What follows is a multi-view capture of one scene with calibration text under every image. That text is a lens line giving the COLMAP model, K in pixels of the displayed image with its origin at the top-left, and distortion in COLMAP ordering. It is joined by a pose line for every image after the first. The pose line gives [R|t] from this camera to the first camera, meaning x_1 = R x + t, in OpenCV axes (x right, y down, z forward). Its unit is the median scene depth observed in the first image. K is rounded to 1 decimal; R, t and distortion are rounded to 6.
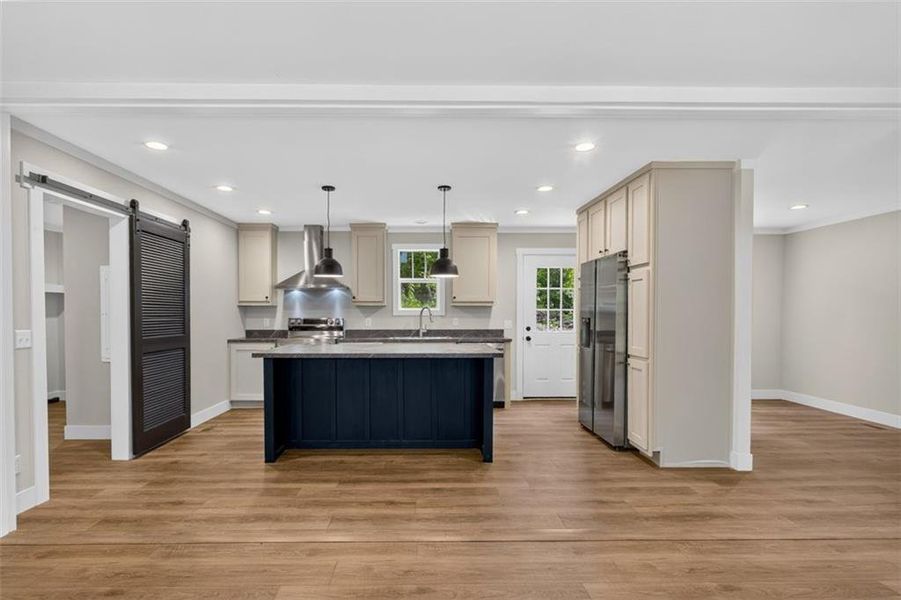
lens RADIAL K [[411.1, 0, 445.5], [0, 411.1, 318.4], [0, 0, 1]] dist [0.000360, 0.000083]
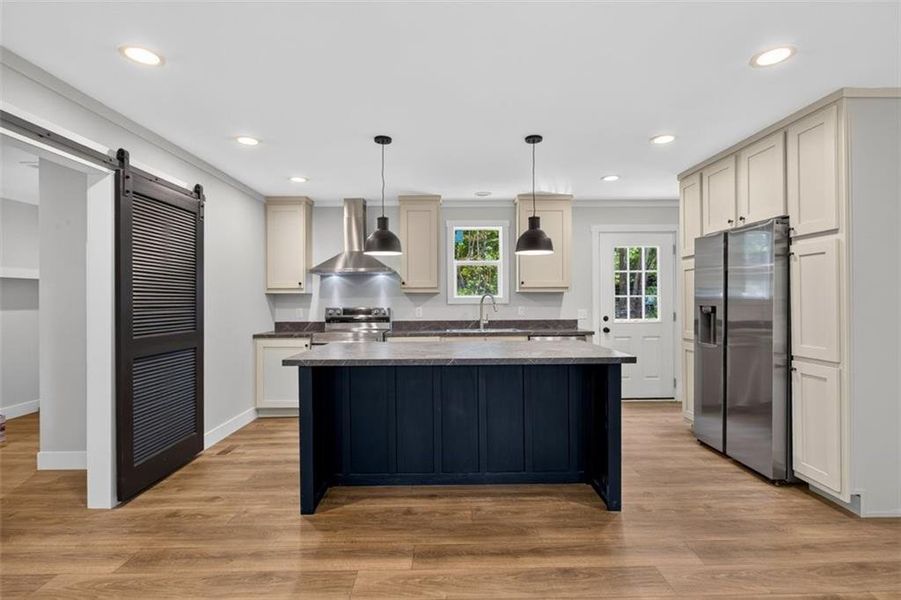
lens RADIAL K [[406.3, 0, 476.8], [0, 406.3, 297.8], [0, 0, 1]] dist [-0.003805, -0.000298]
pose [[0.999955, -0.006515, 0.006876, -0.104016], [0.006647, 0.999789, -0.019439, -0.004700], [-0.006748, 0.019483, 0.999787, 0.219726]]
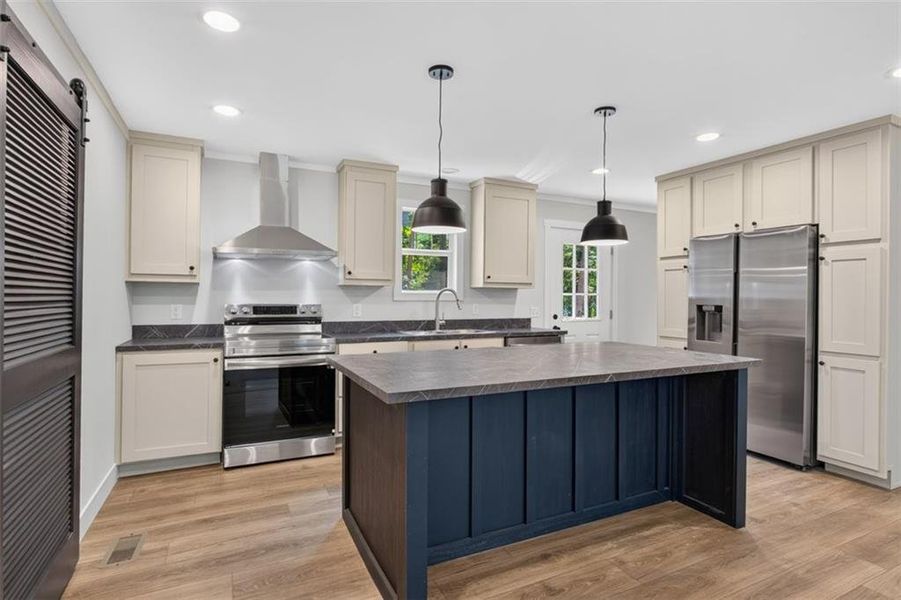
lens RADIAL K [[416.8, 0, 470.6], [0, 416.8, 296.4], [0, 0, 1]] dist [-0.002293, -0.000147]
pose [[0.912560, 0.006809, 0.408886, -0.424956], [-0.001687, 0.999916, -0.012885, -0.007134], [-0.408939, 0.011068, 0.912495, 0.426902]]
